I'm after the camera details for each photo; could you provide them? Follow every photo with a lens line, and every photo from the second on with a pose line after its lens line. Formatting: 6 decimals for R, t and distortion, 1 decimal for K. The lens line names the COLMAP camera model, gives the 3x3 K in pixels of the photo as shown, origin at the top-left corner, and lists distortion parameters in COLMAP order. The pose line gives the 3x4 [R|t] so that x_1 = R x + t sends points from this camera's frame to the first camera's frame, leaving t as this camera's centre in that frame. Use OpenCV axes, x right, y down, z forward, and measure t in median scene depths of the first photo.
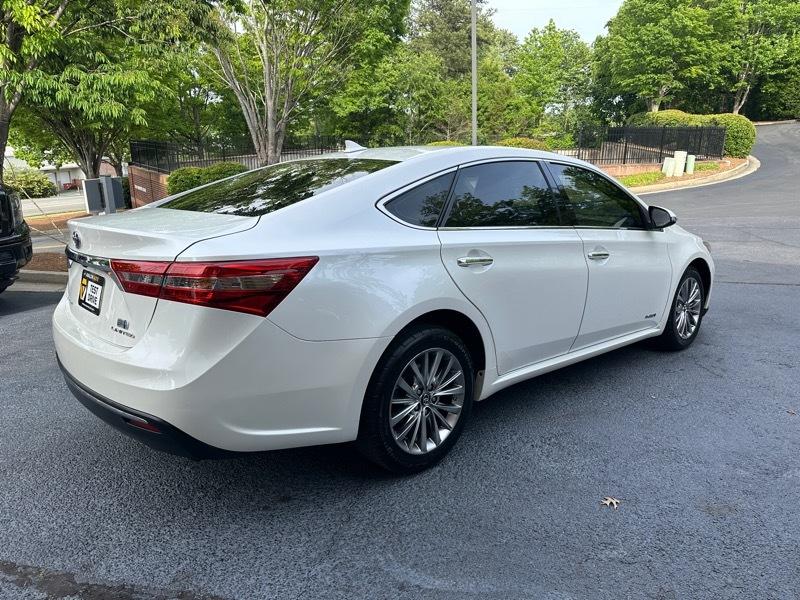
lens RADIAL K [[587.8, 0, 407.8], [0, 587.8, 296.0], [0, 0, 1]] dist [0.052727, -0.056328]
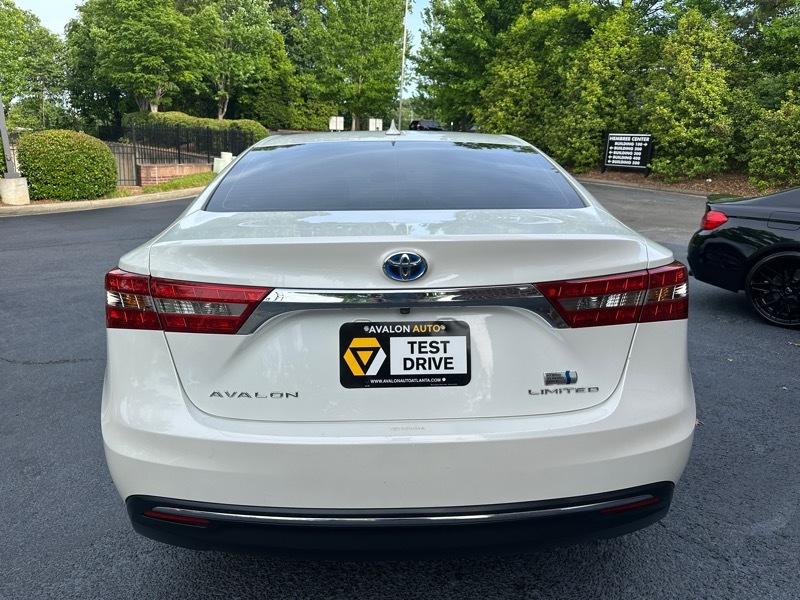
lens RADIAL K [[590.1, 0, 400.0], [0, 590.1, 300.0], [0, 0, 1]] dist [-0.004736, -0.003526]
pose [[0.656313, -0.157488, 0.737869, -0.522868], [0.154499, 0.985302, 0.072876, -0.055897], [-0.738501, 0.066171, 0.670998, 0.337915]]
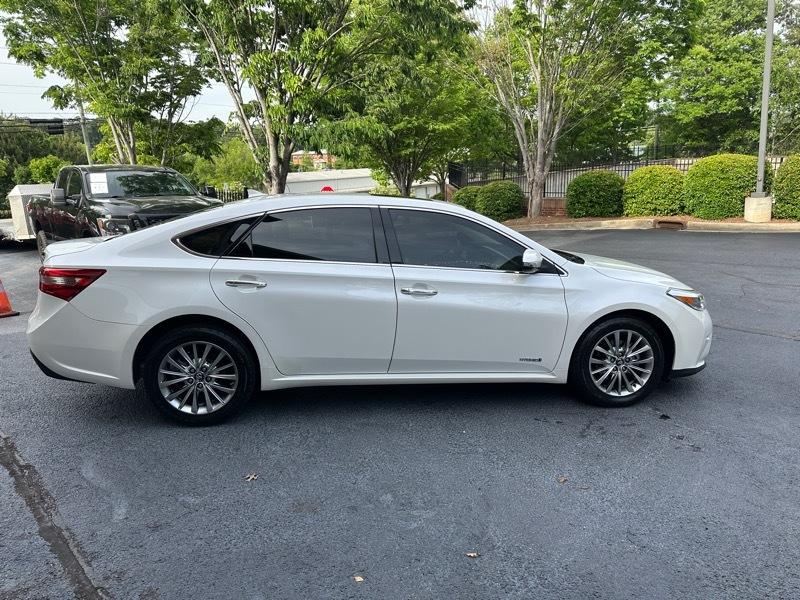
lens RADIAL K [[586.3, 0, 400.0], [0, 586.3, 300.0], [0, 0, 1]] dist [0.038391, -0.040118]
pose [[0.812675, 0.106232, -0.572952, 0.710362], [-0.112094, 0.993378, 0.025190, -0.057589], [0.571834, 0.043753, 0.819202, 0.061233]]
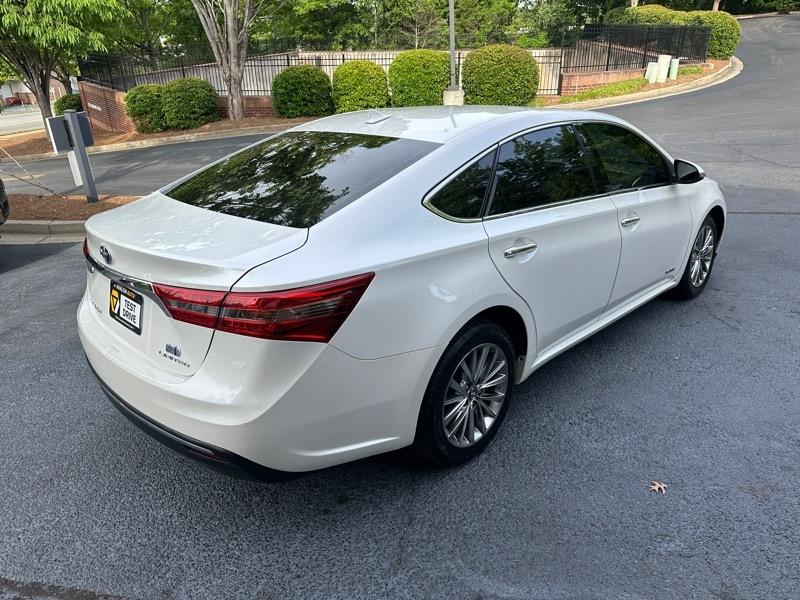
lens RADIAL K [[586.3, 0, 400.0], [0, 586.3, 300.0], [0, 0, 1]] dist [0.038391, -0.040118]
pose [[0.998495, -0.040824, 0.036629, -0.072172], [0.034271, 0.985787, 0.164465, -0.086497], [-0.042822, -0.162962, 0.985703, 0.031173]]
